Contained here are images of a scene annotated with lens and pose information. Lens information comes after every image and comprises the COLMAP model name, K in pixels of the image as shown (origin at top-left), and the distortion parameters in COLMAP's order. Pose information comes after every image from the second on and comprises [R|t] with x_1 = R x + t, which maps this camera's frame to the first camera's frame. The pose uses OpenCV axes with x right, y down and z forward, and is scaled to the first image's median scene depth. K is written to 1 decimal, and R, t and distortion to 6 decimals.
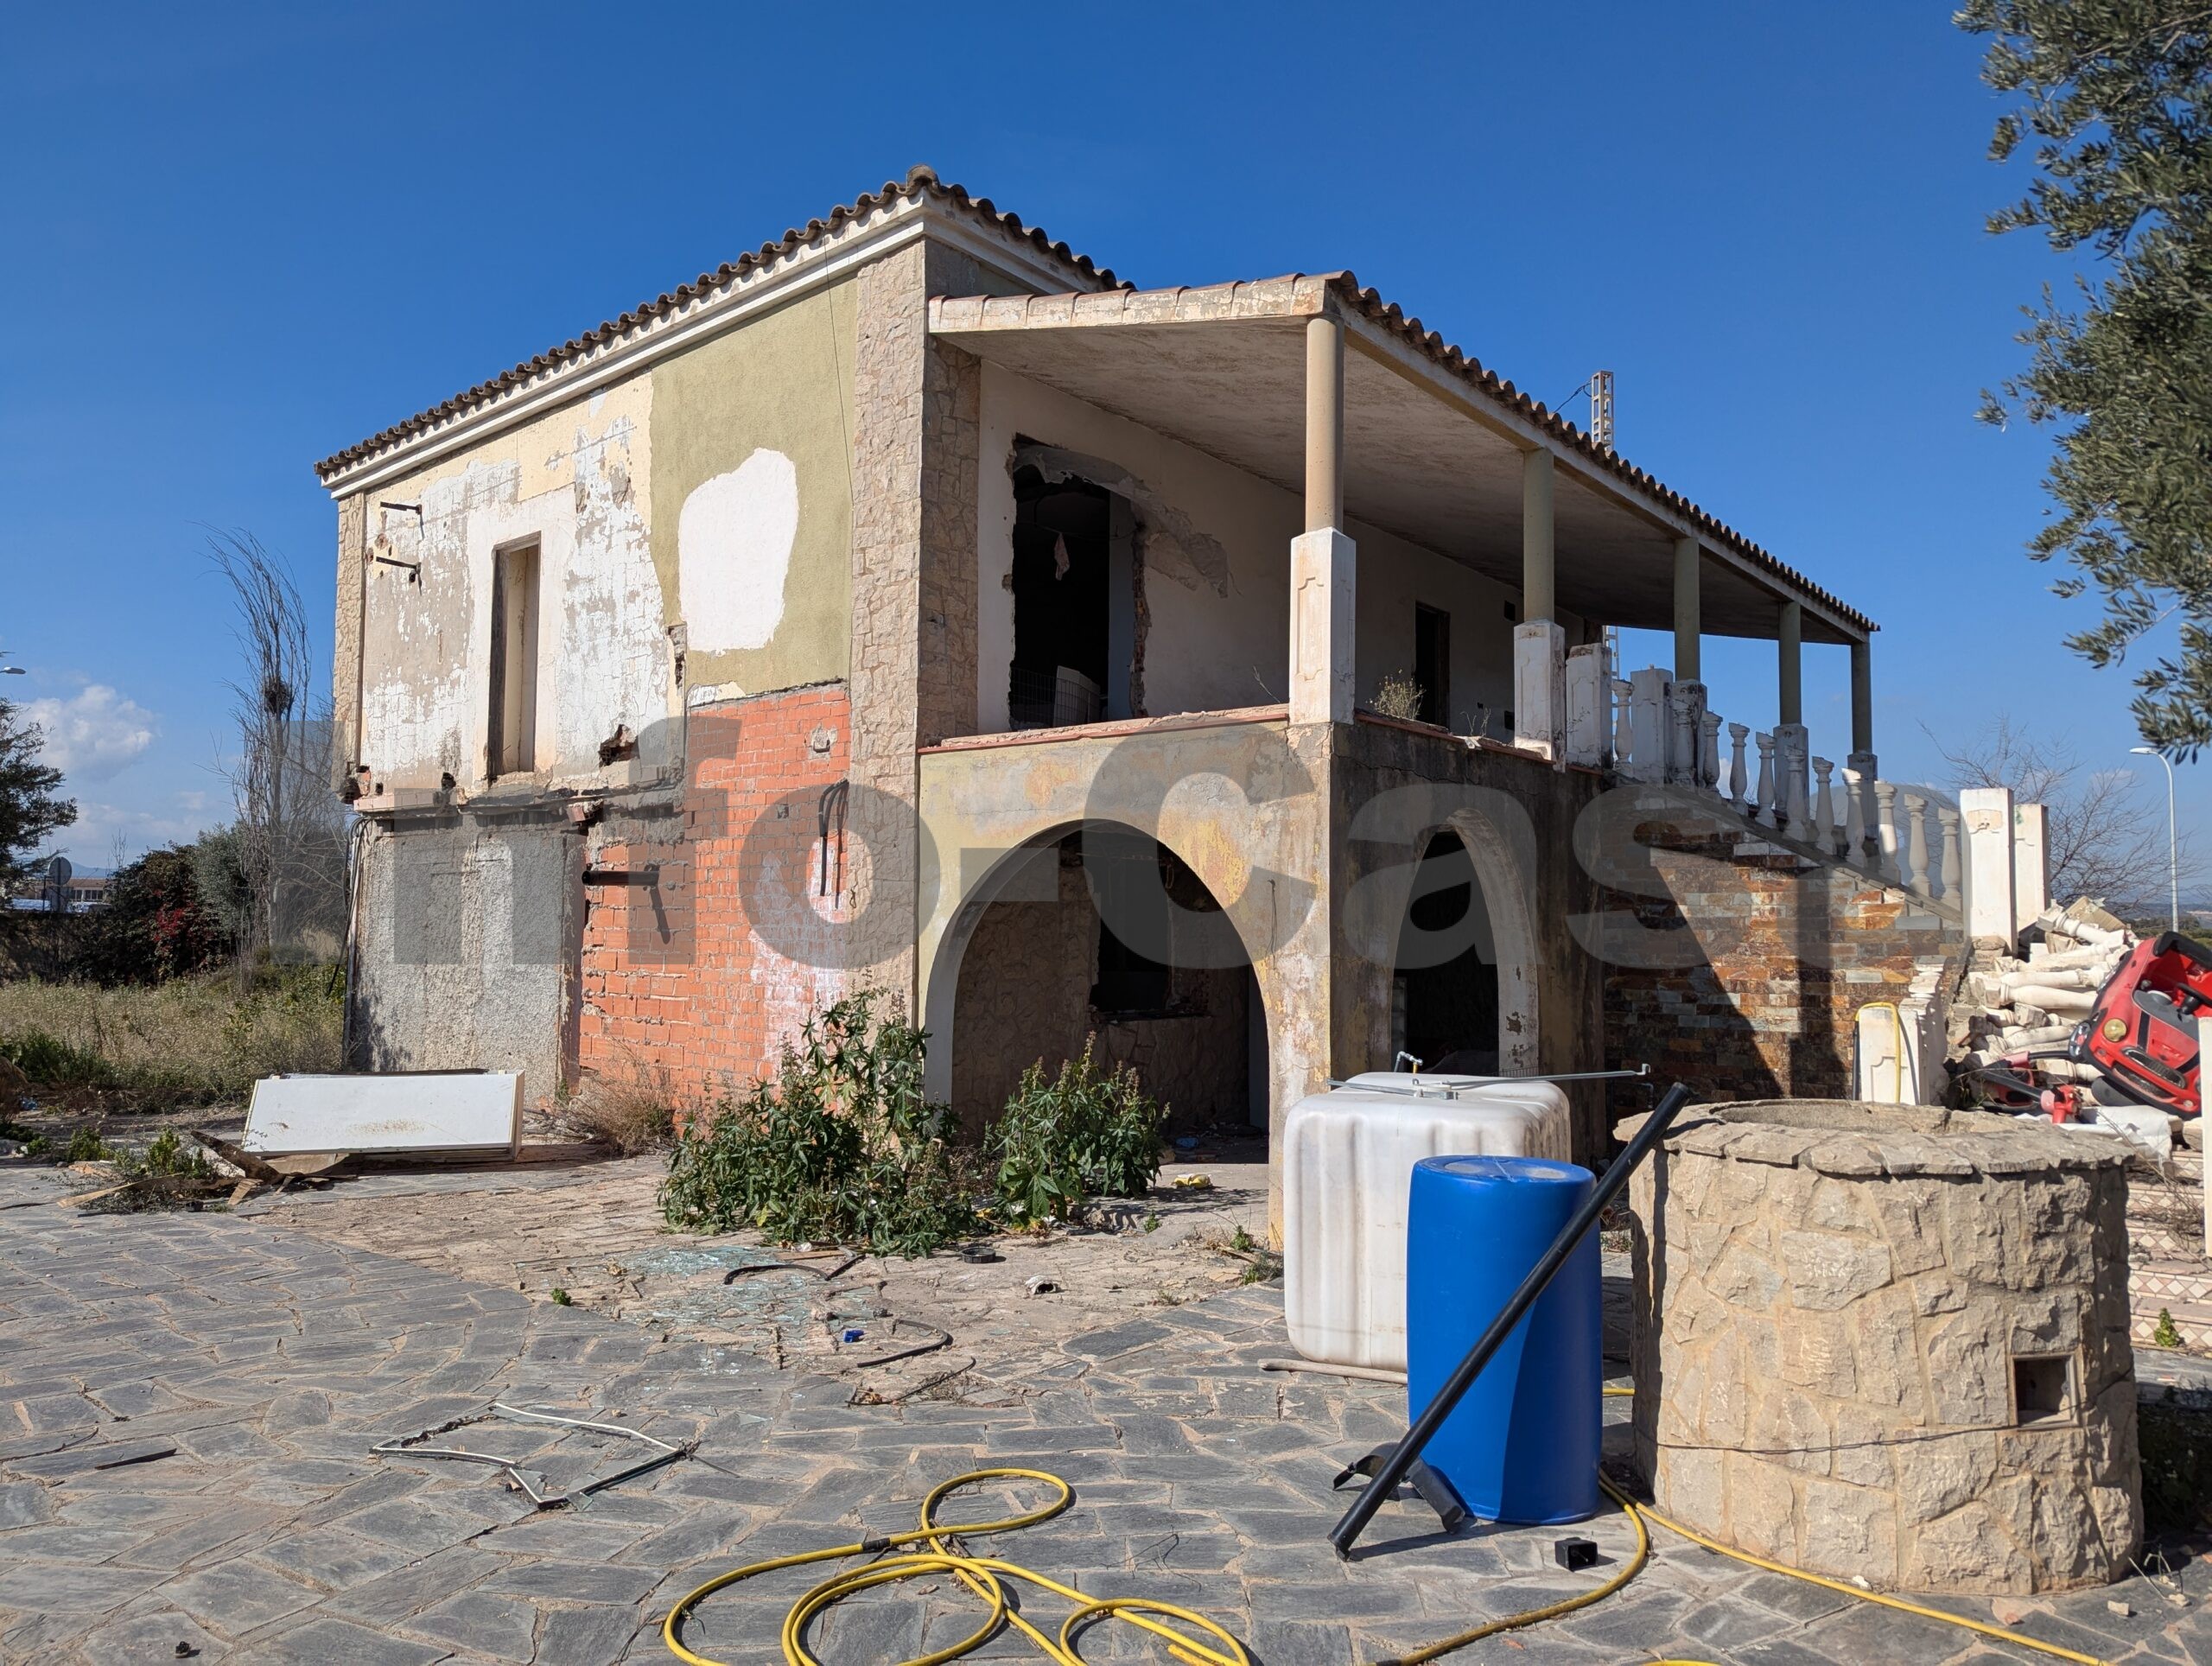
lens RADIAL K [[1543.0, 0, 1116.7], [0, 1543.0, 837.3], [0, 0, 1]] dist [0.062516, -0.049523]
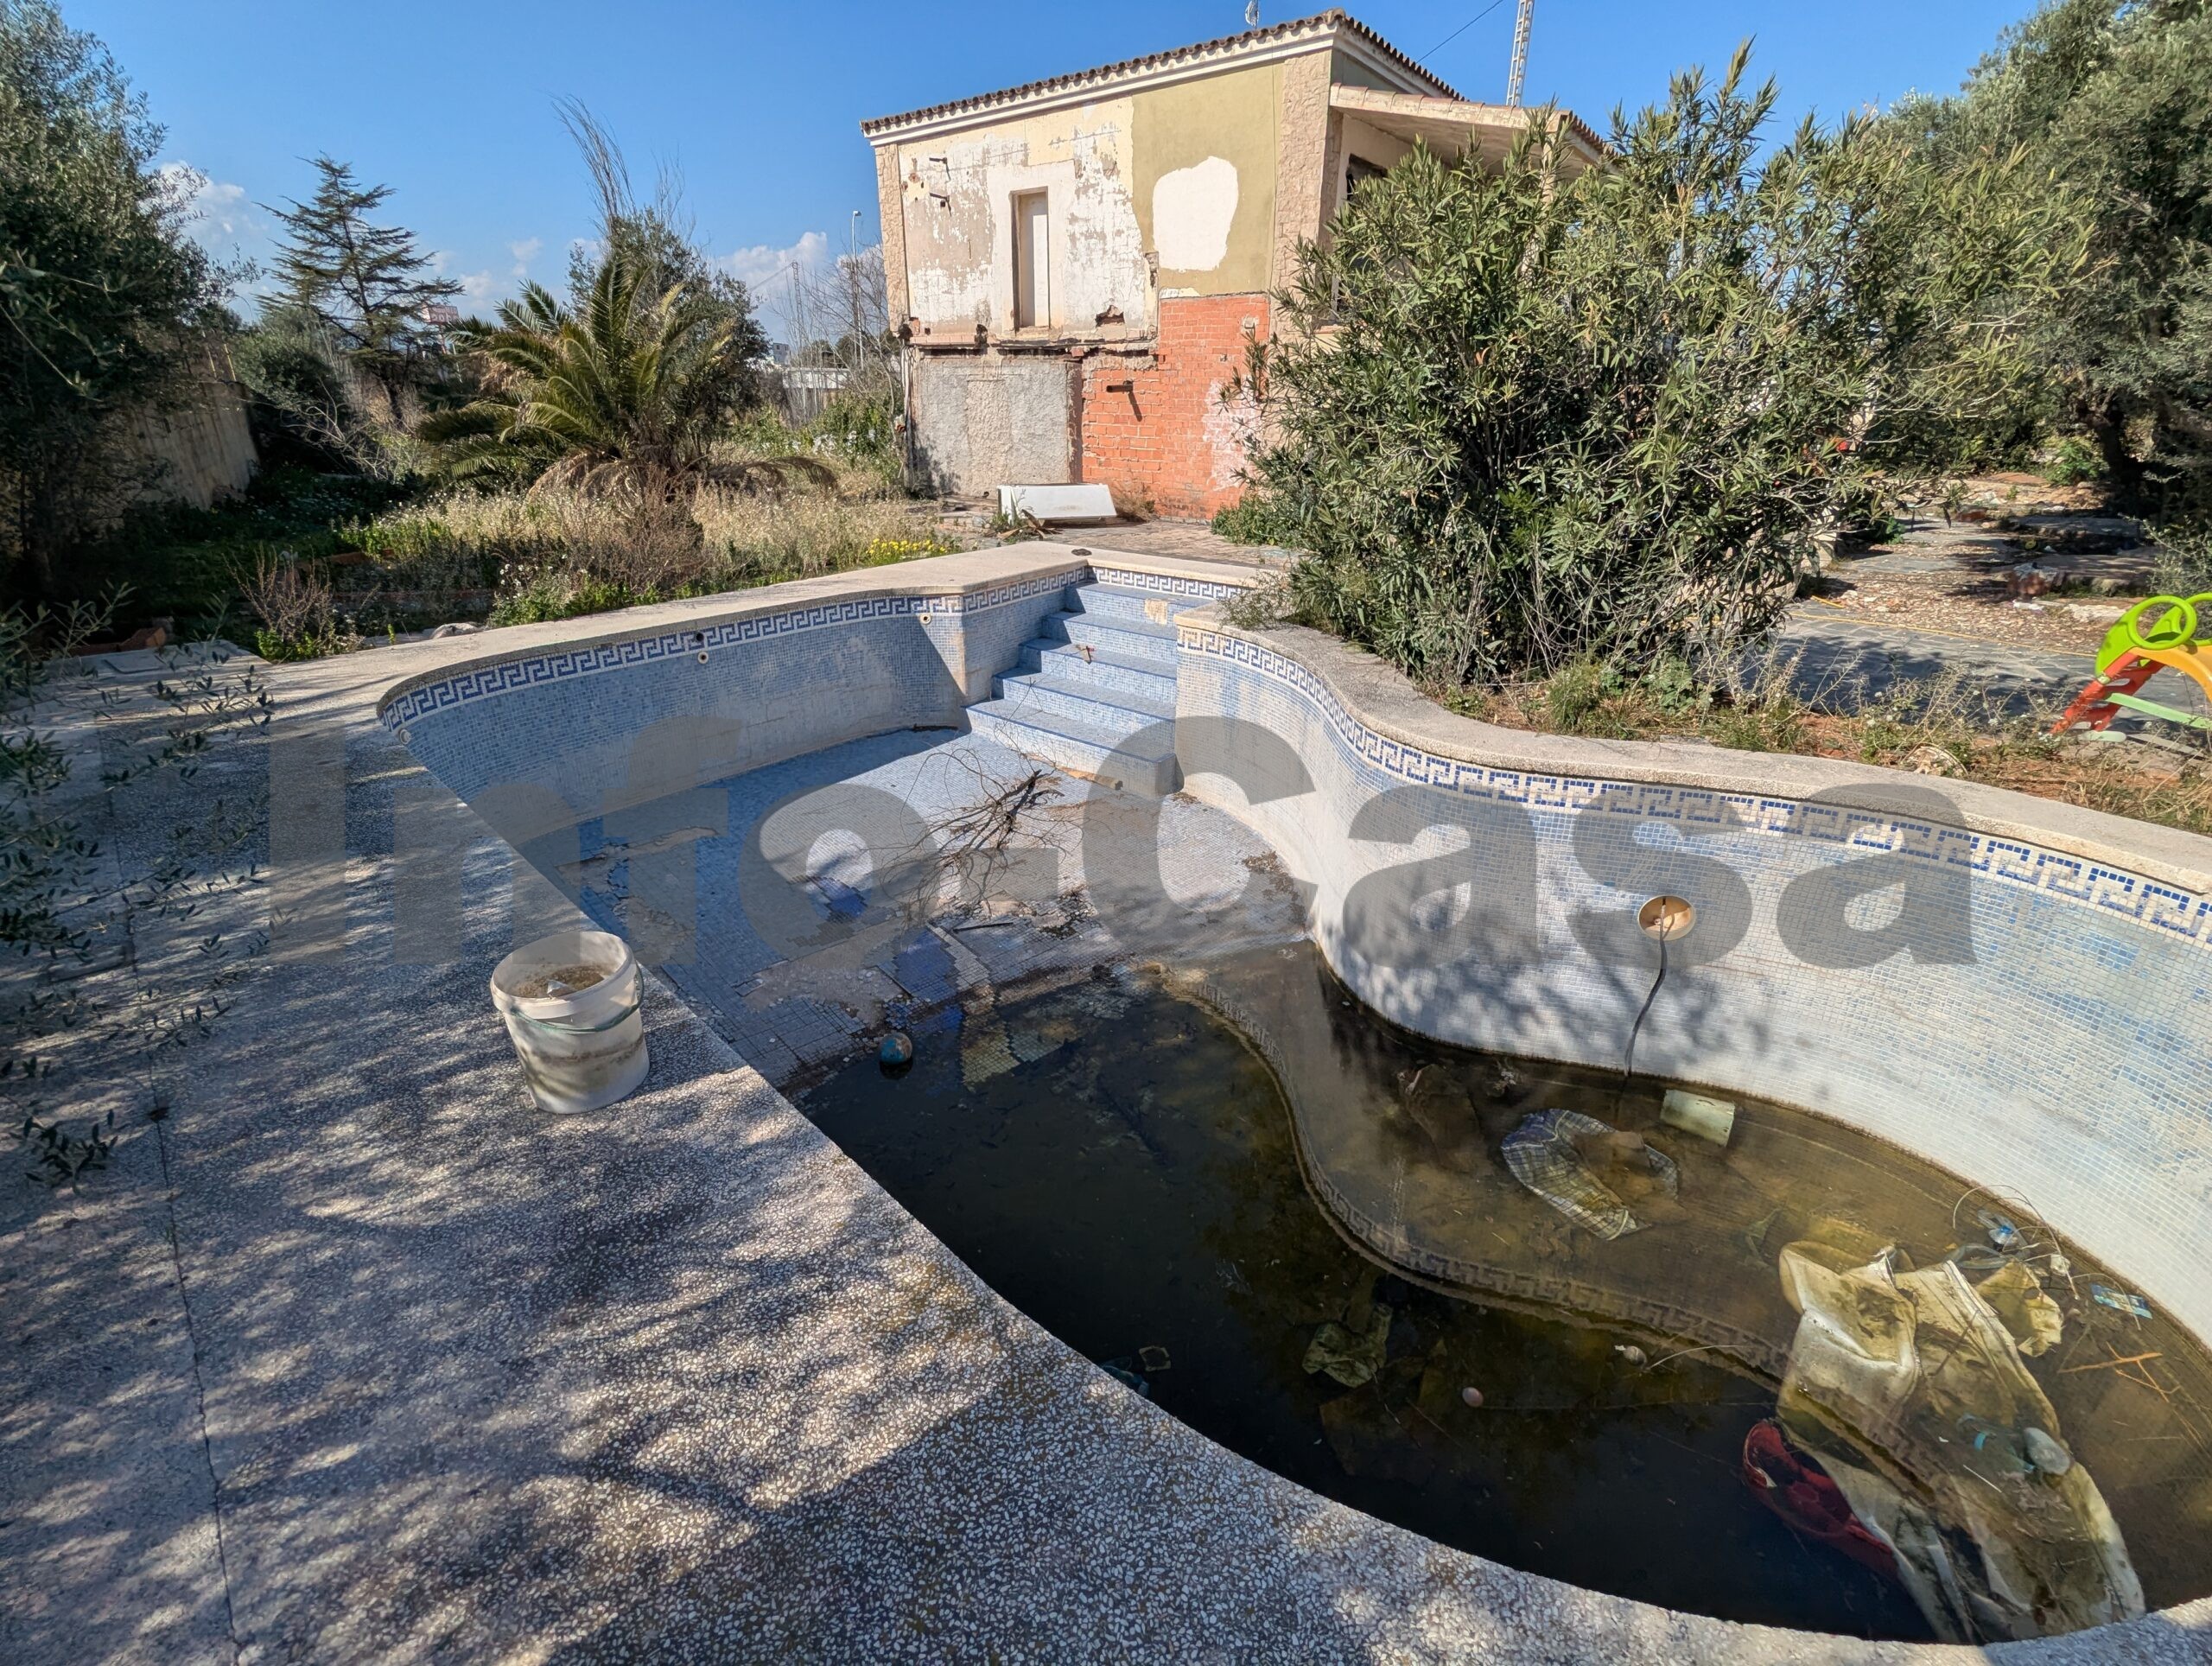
lens RADIAL K [[1039.2, 0, 1104.9], [0, 1039.2, 809.5], [0, 0, 1]] dist [-0.000789, 0.001218]
pose [[0.998286, -0.024393, 0.053201, -0.591575], [-0.001197, 0.900310, 0.435248, -0.100242], [-0.058514, -0.434566, 0.898737, -0.702558]]
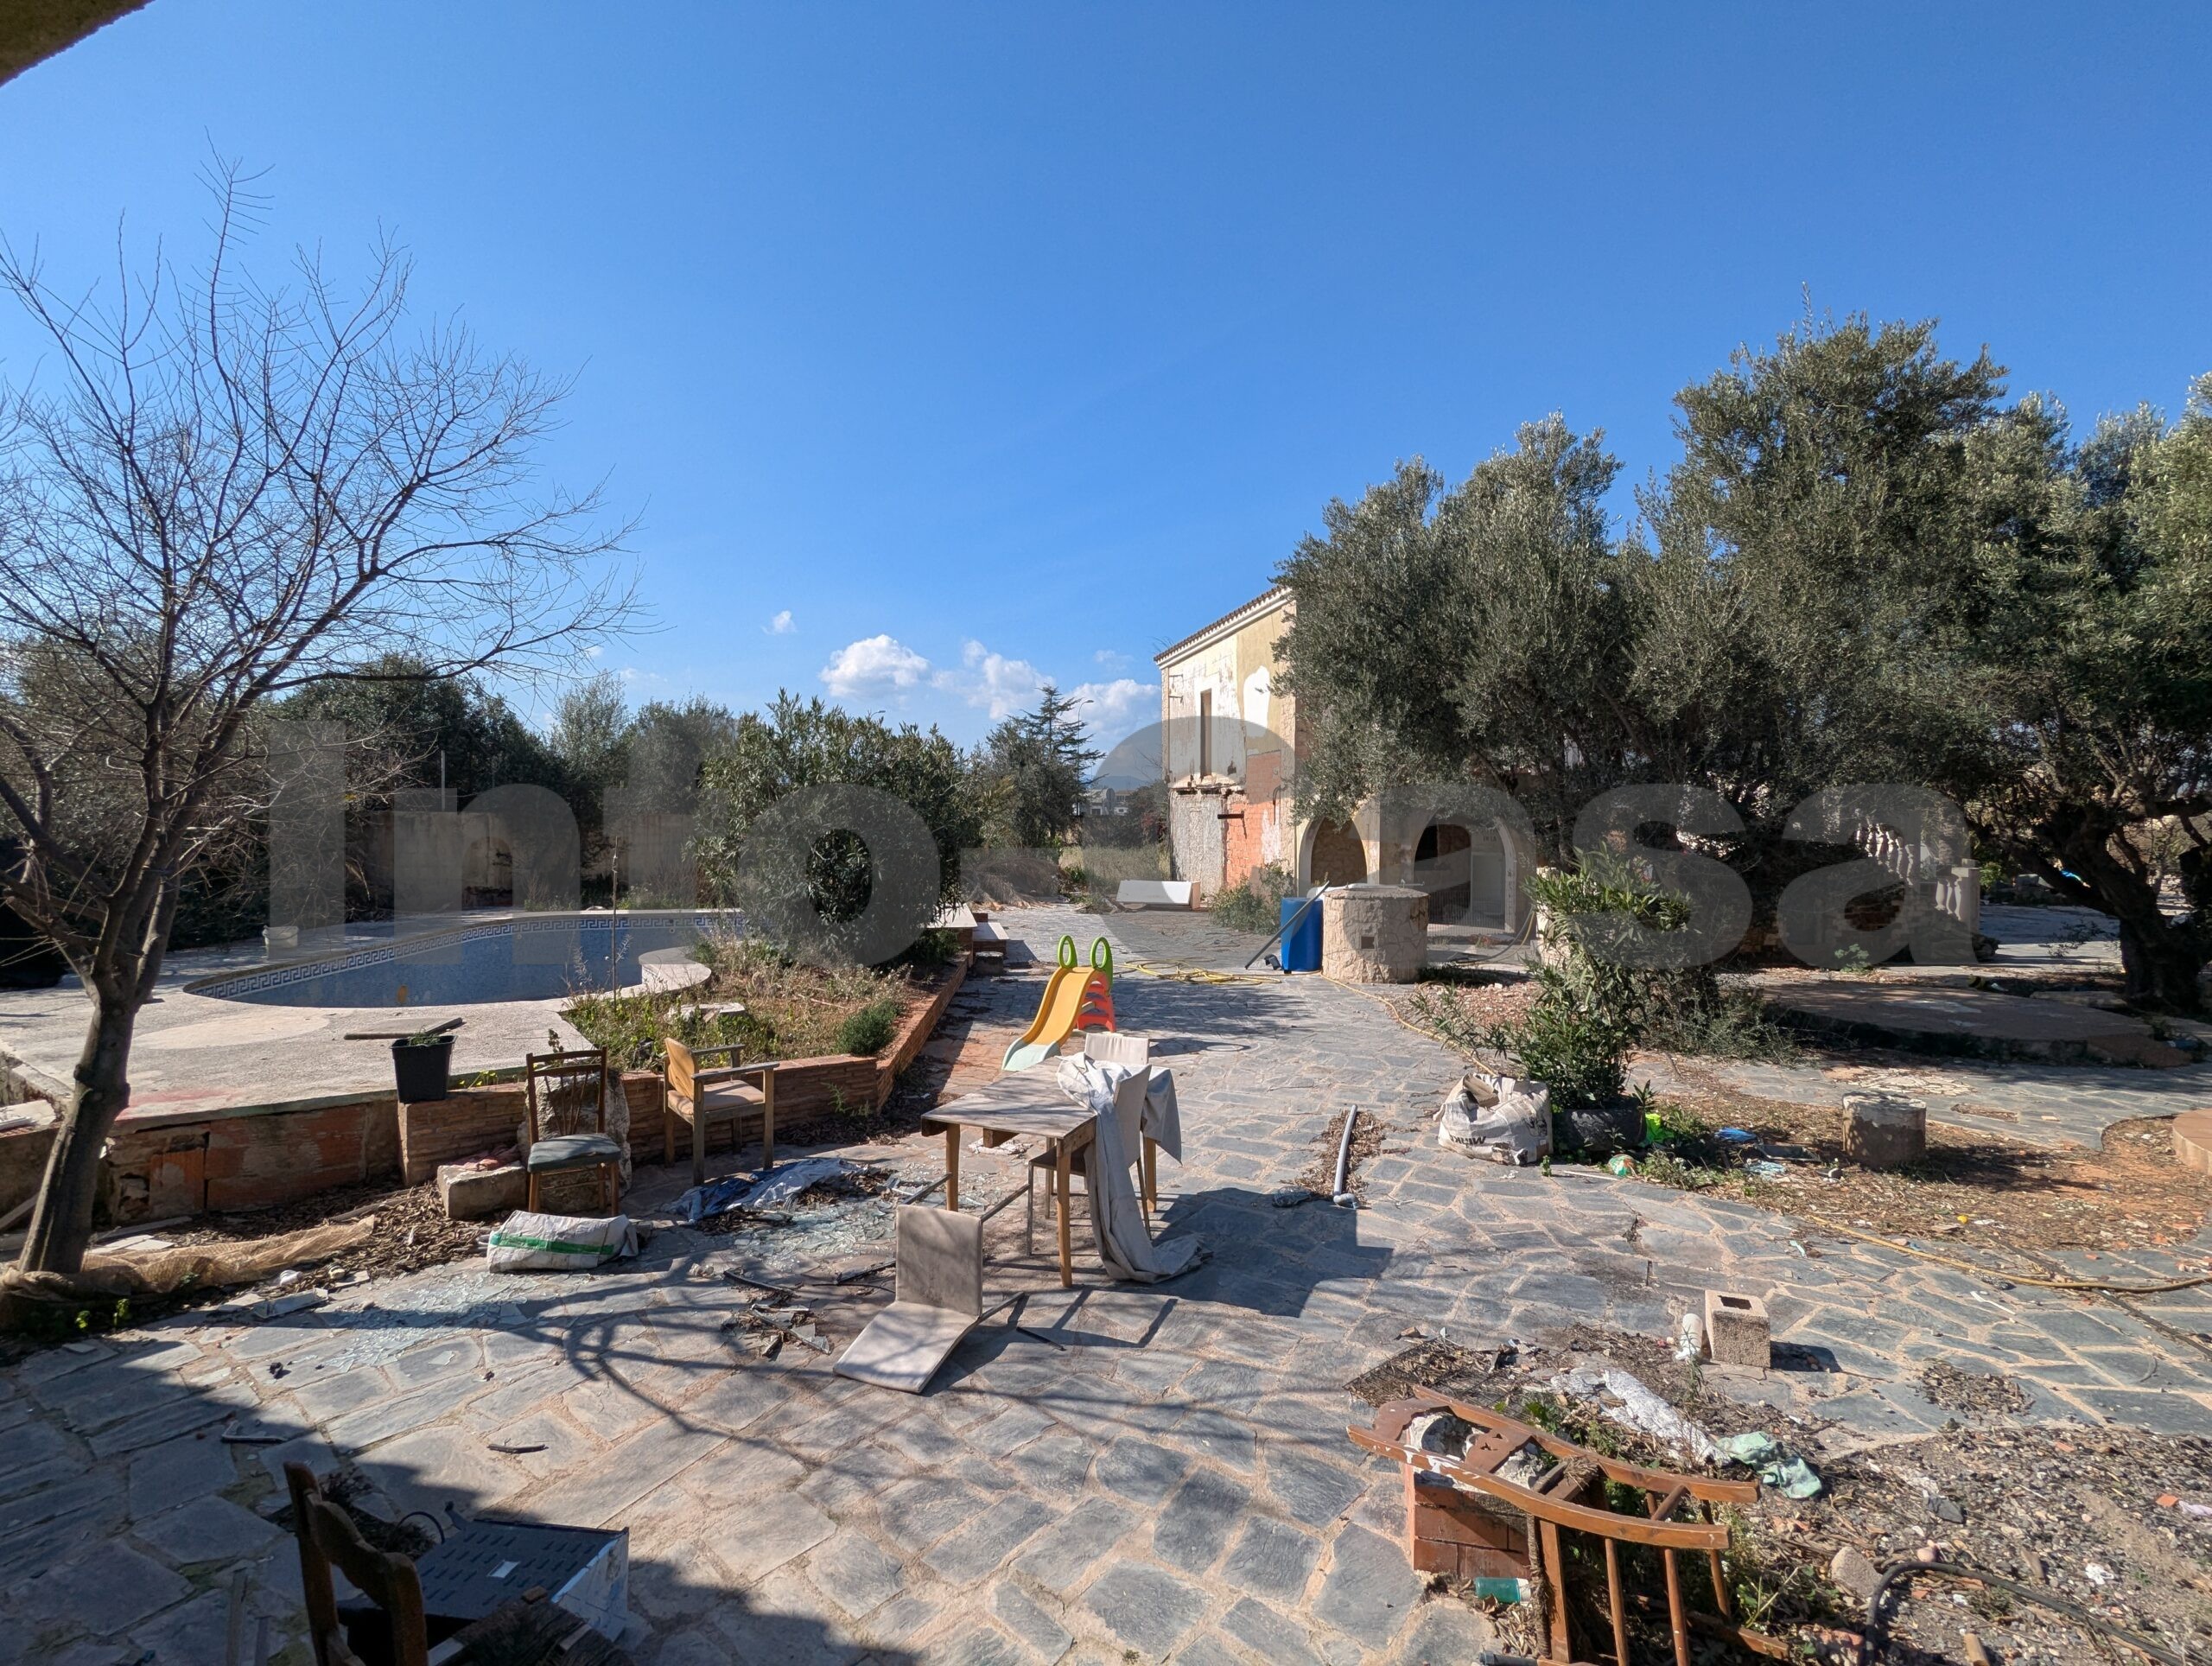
lens RADIAL K [[1039.2, 0, 1104.9], [0, 1039.2, 809.5], [0, 0, 1]] dist [-0.000789, 0.001218]
pose [[0.815480, -0.014043, -0.578615, 0.817754], [0.047931, 0.997910, 0.043333, -0.110093], [0.576797, -0.063071, 0.814449, -0.939700]]
